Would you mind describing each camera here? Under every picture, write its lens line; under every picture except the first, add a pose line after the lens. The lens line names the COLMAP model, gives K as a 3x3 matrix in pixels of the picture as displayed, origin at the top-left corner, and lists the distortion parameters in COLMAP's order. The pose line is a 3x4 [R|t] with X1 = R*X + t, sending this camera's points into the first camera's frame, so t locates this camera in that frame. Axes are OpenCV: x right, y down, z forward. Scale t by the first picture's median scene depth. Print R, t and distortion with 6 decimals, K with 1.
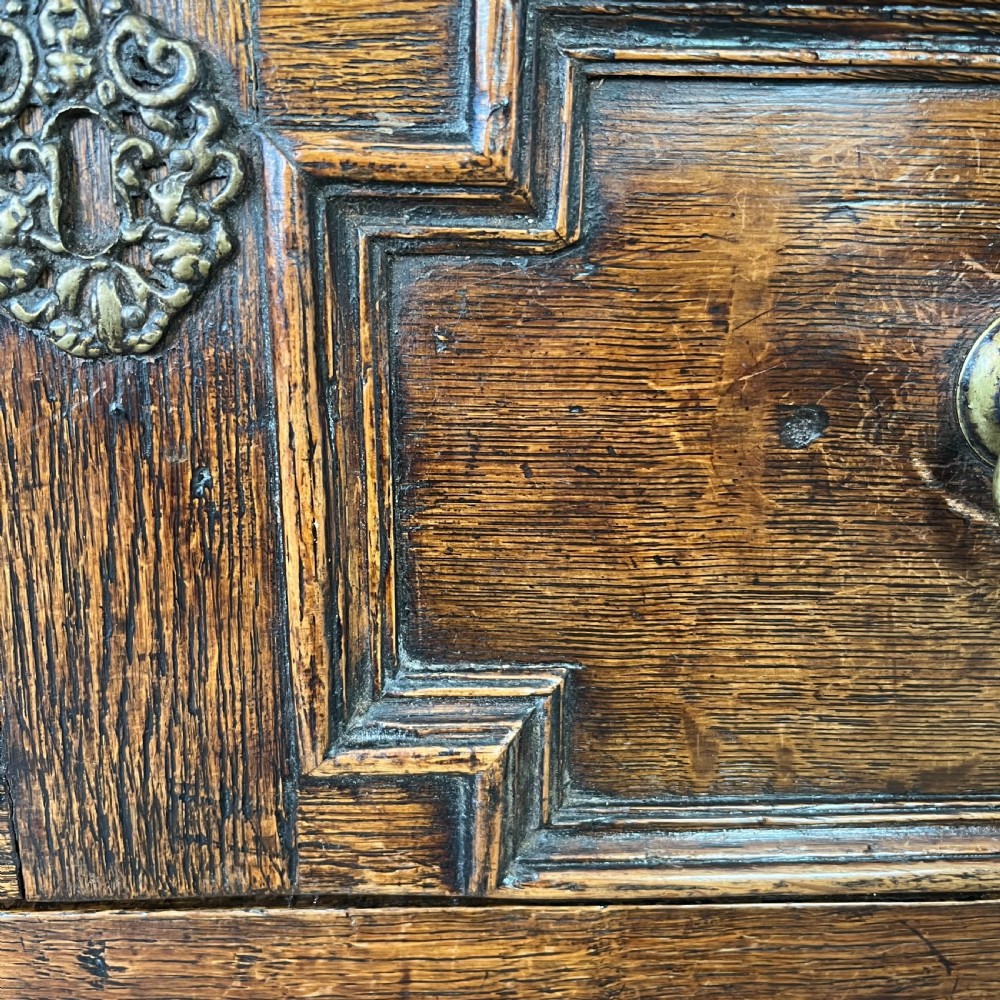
lens RADIAL K [[1013.3, 0, 495.6], [0, 1013.3, 486.2], [0, 0, 1]] dist [0.023527, 0.000000]
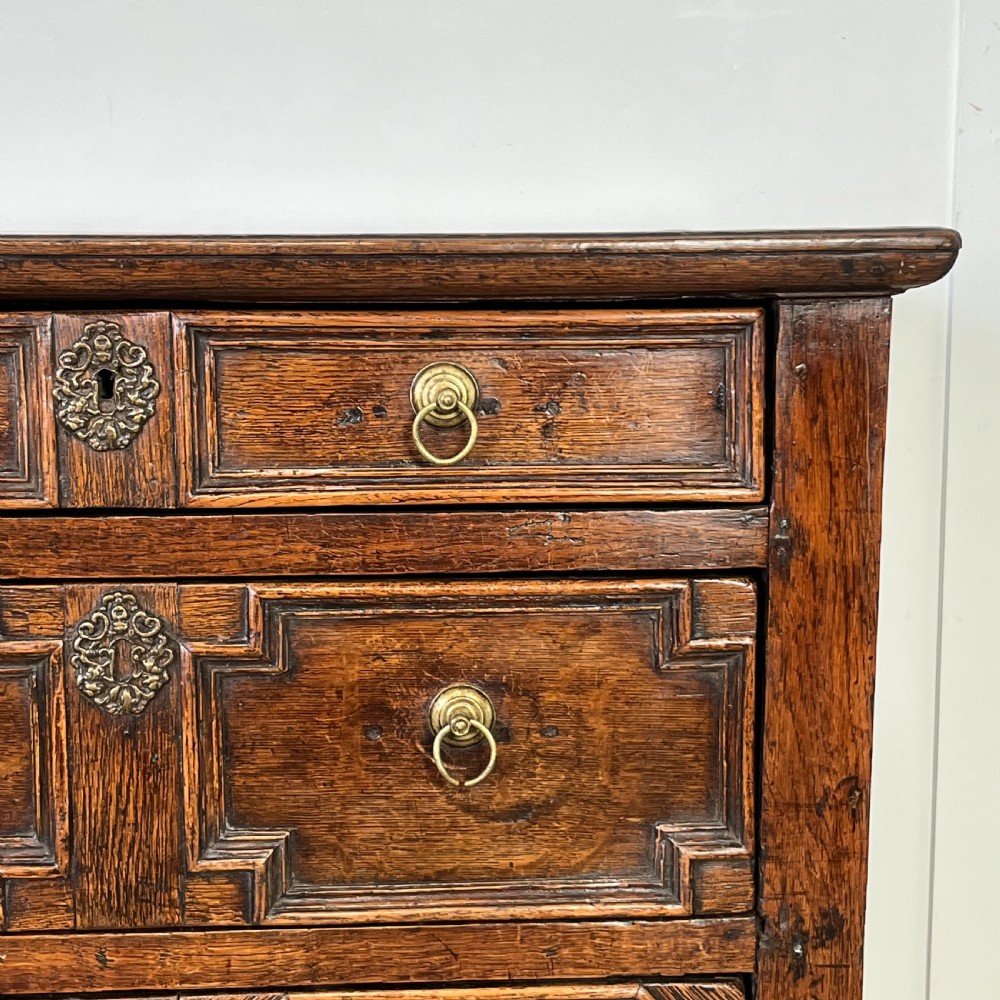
lens RADIAL K [[1858.9, 0, 487.5], [0, 1858.9, 493.0], [0, 0, 1]] dist [0.062442, 0.000000]
pose [[0.999738, -0.017092, 0.015255, 0.524054], [0.019232, 0.987963, -0.153490, 0.075278], [-0.012448, 0.153743, 0.988032, -3.911837]]
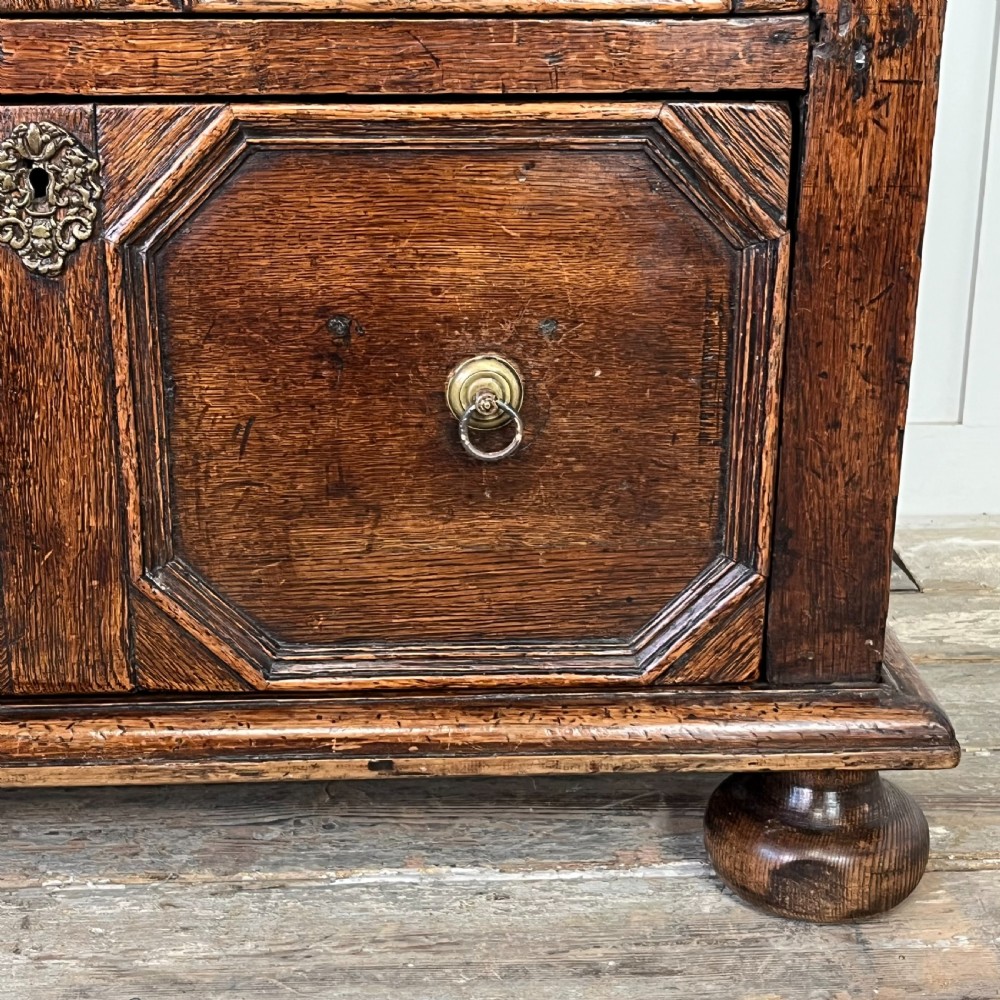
lens RADIAL K [[1858.9, 0, 501.4], [0, 1858.9, 506.1], [0, 0, 1]] dist [0.062442, 0.000000]
pose [[0.999895, -0.012084, 0.007947, 0.588901], [0.011874, 0.999592, 0.025991, 1.365947], [-0.008258, -0.025893, 0.999631, -2.871889]]
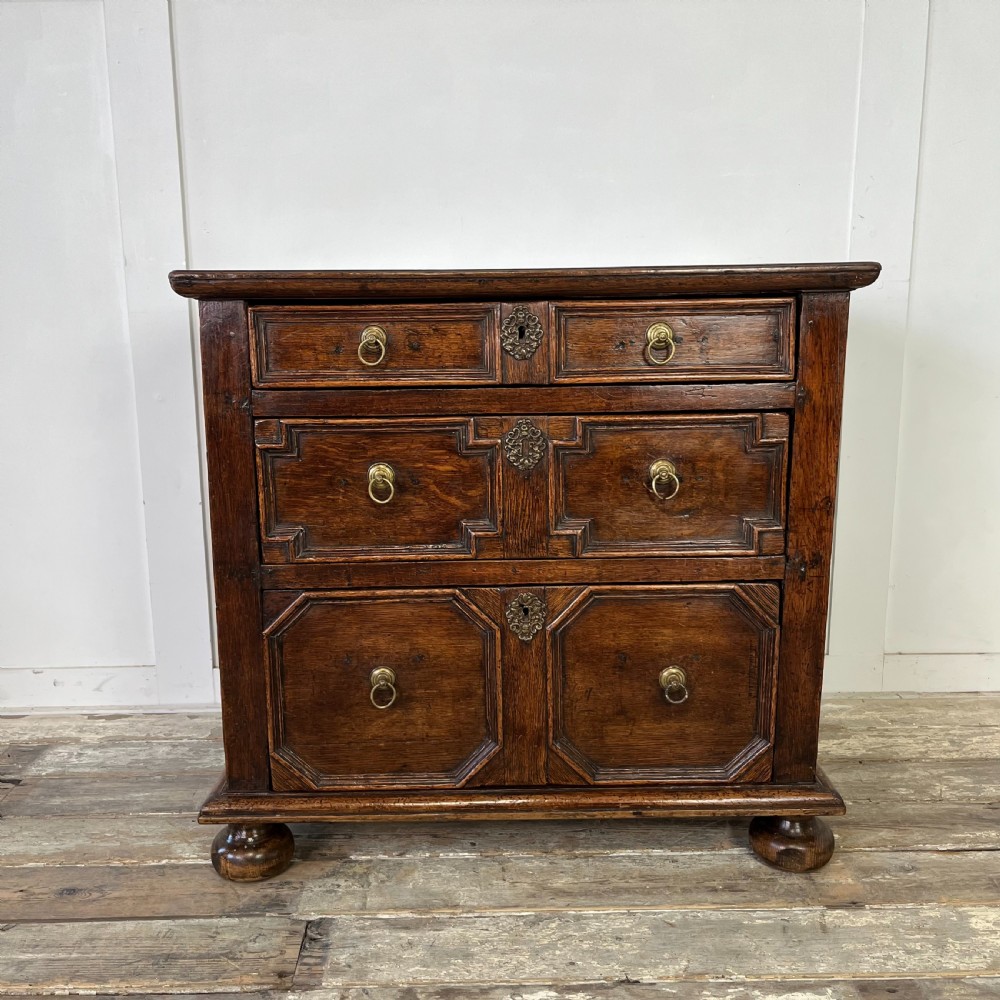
lens RADIAL K [[1013.2, 0, 497.3], [0, 1013.2, 502.9], [0, 0, 1]] dist [0.027087, 0.000000]
pose [[0.999150, -0.019675, -0.036215, -0.289896], [0.016096, 0.995195, -0.096582, 0.695289], [0.037942, 0.095917, 0.994666, -5.366026]]
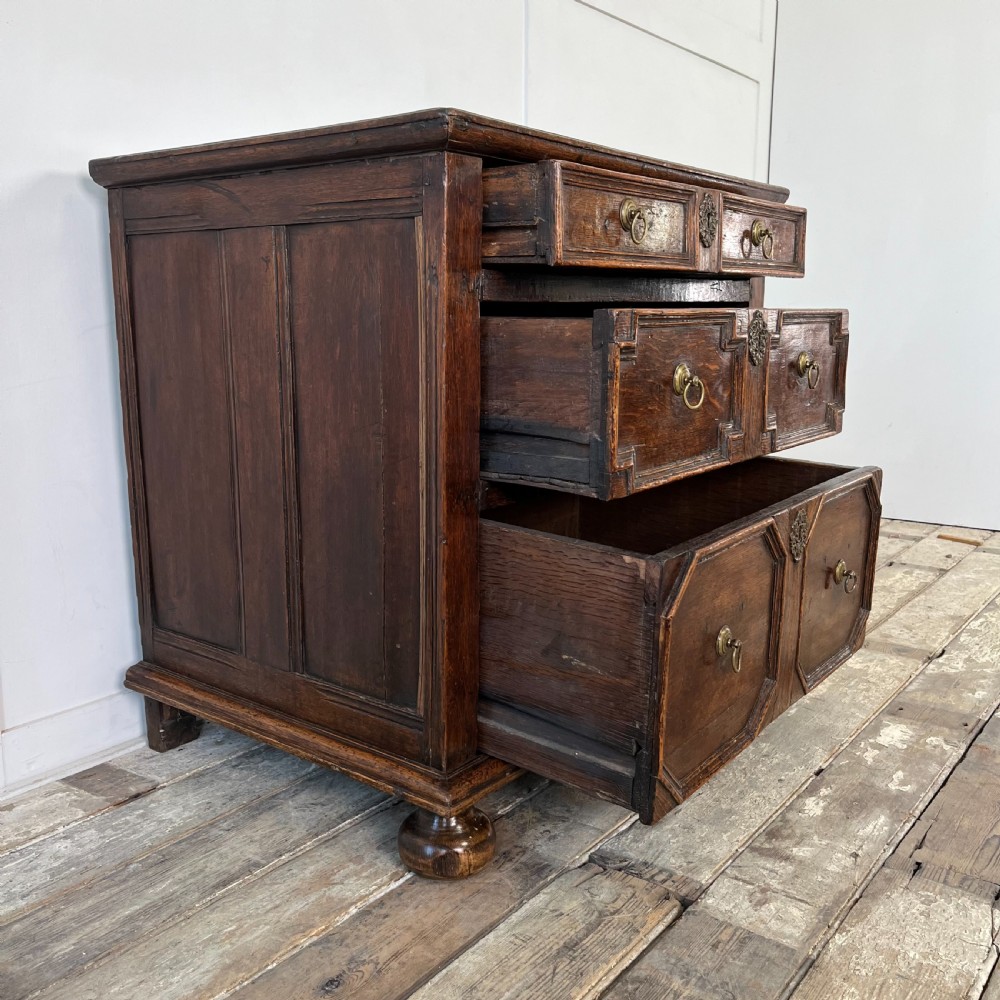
lens RADIAL K [[1013.2, 0, 497.0], [0, 1013.2, 503.3], [0, 0, 1]] dist [0.027087, 0.000000]
pose [[0.641373, -0.159437, 0.750480, -6.017465], [0.232325, 0.972605, 0.008078, 0.526993], [-0.731209, 0.169174, 0.660843, -2.608610]]
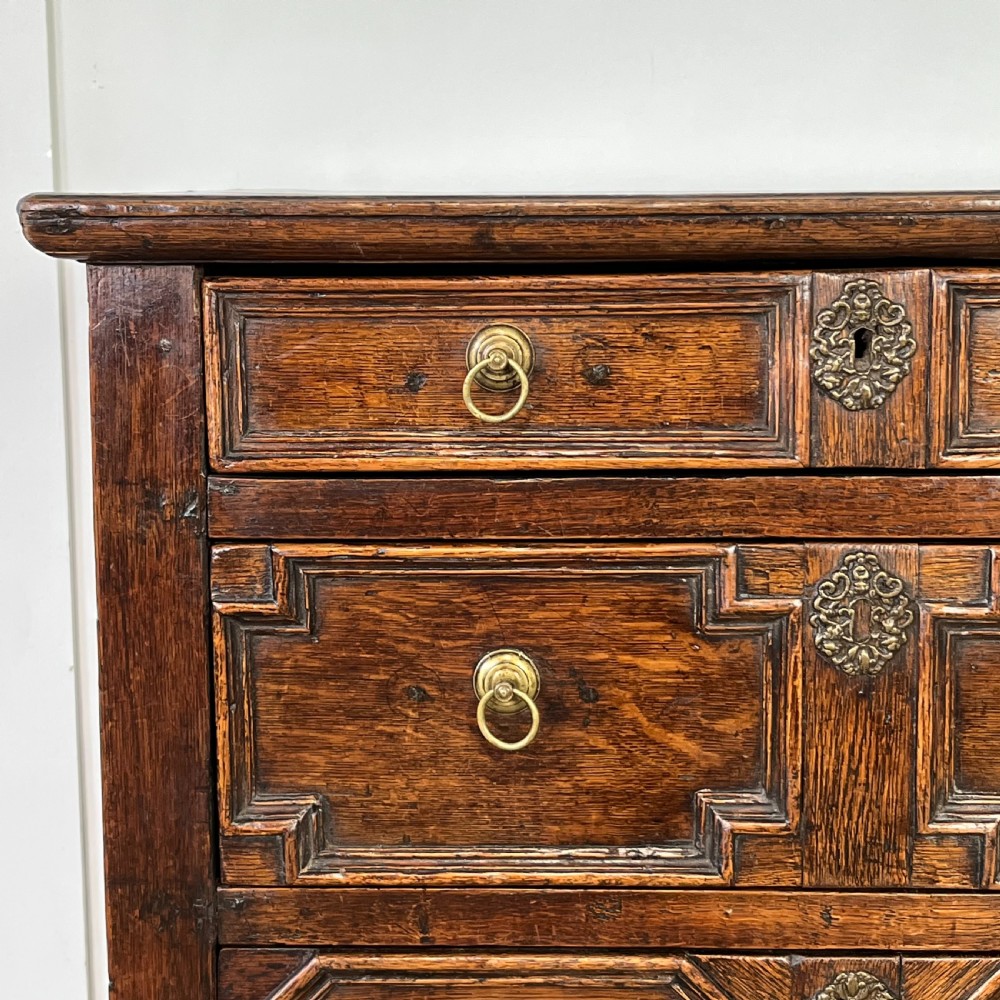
lens RADIAL K [[1858.9, 0, 490.4], [0, 1858.9, 504.5], [0, 0, 1]] dist [0.062442, 0.000000]
pose [[0.995641, -0.008898, -0.092841, -0.832866], [-0.003699, 0.990888, -0.134634, 0.099166], [0.093193, 0.134391, 0.986536, -3.950222]]
